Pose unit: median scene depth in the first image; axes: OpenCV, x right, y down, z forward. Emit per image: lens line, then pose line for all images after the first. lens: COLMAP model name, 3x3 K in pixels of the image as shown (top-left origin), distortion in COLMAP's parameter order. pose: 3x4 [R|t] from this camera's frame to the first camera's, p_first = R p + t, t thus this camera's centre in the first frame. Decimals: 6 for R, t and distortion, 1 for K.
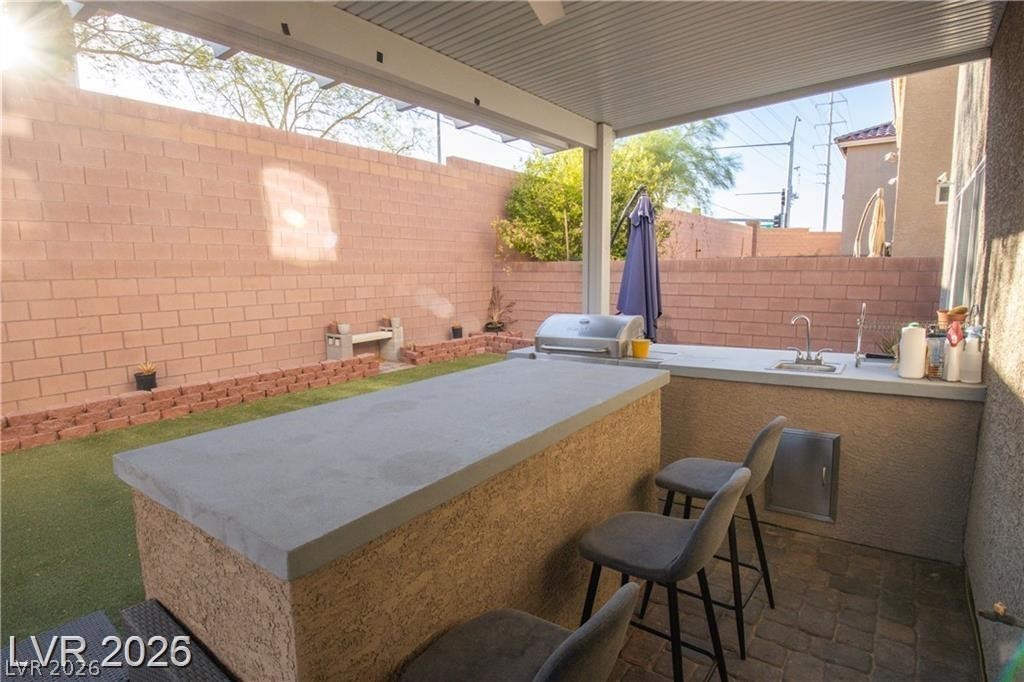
lens RADIAL K [[536.4, 0, 512.0], [0, 536.4, 341.0], [0, 0, 1]] dist [0.030745, -0.036665]
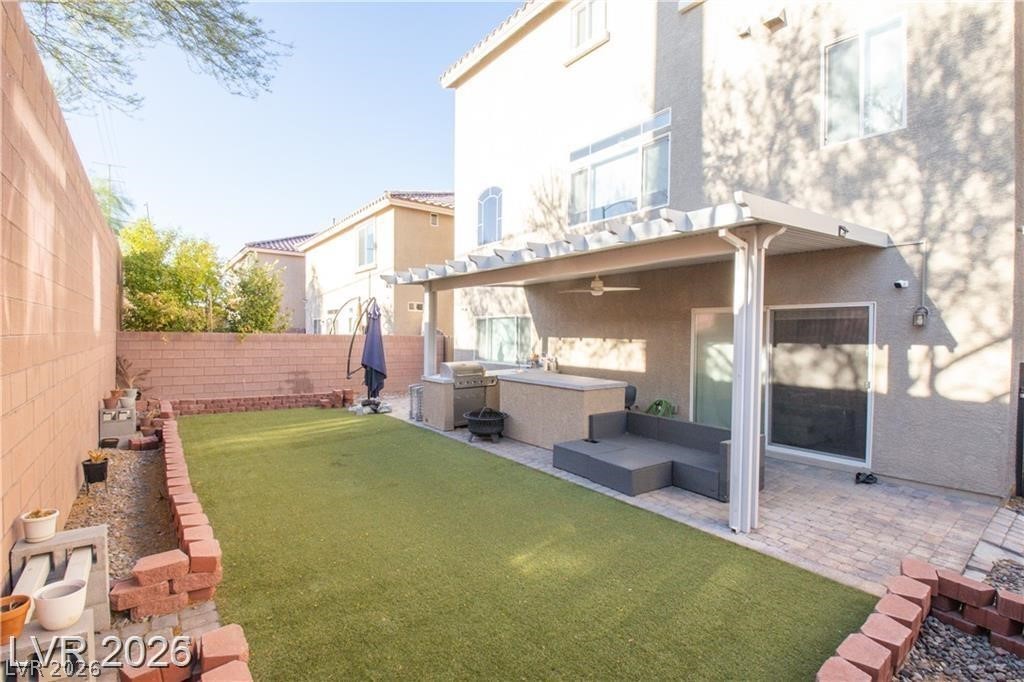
lens RADIAL K [[478.0, 0, 513.7], [0, 478.0, 345.8], [0, 0, 1]] dist [0.015793, -0.030450]
pose [[0.274788, -0.011392, 0.961437, -0.754363], [0.113540, 0.993318, -0.020681, -0.020394], [-0.954777, 0.114845, 0.274246, 0.062937]]
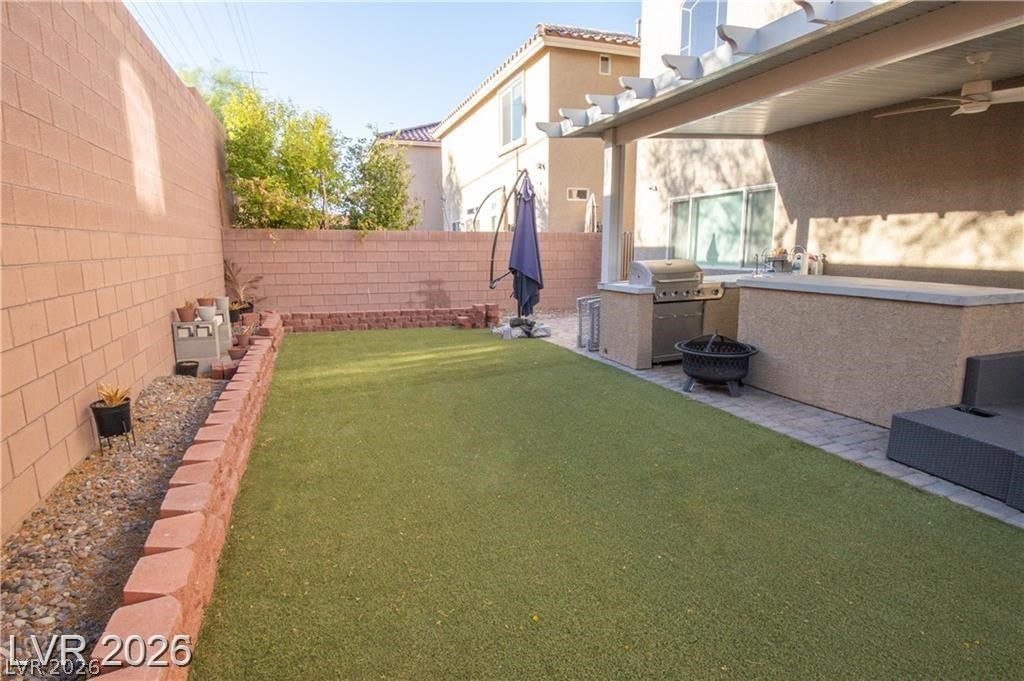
lens RADIAL K [[539.4, 0, 508.3], [0, 539.4, 338.6], [0, 0, 1]] dist [0.030416, -0.041325]
pose [[0.549393, -0.134874, 0.824607, -0.550188], [0.112949, 0.989816, 0.086645, -0.004411], [-0.827895, 0.045536, 0.559032, 0.207240]]
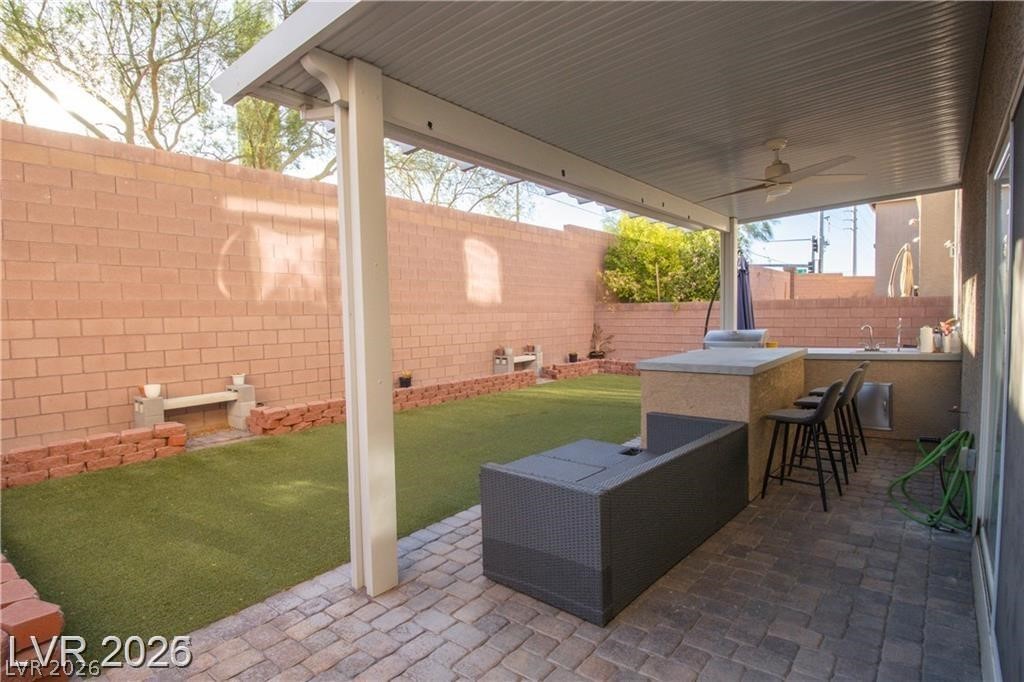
lens RADIAL K [[539.4, 0, 508.3], [0, 539.4, 339.1], [0, 0, 1]] dist [0.030416, -0.041325]
pose [[0.998849, -0.004794, -0.047720, -0.195639], [0.000579, 0.996125, -0.087947, 0.052309], [0.047957, 0.087818, 0.994981, -0.294521]]
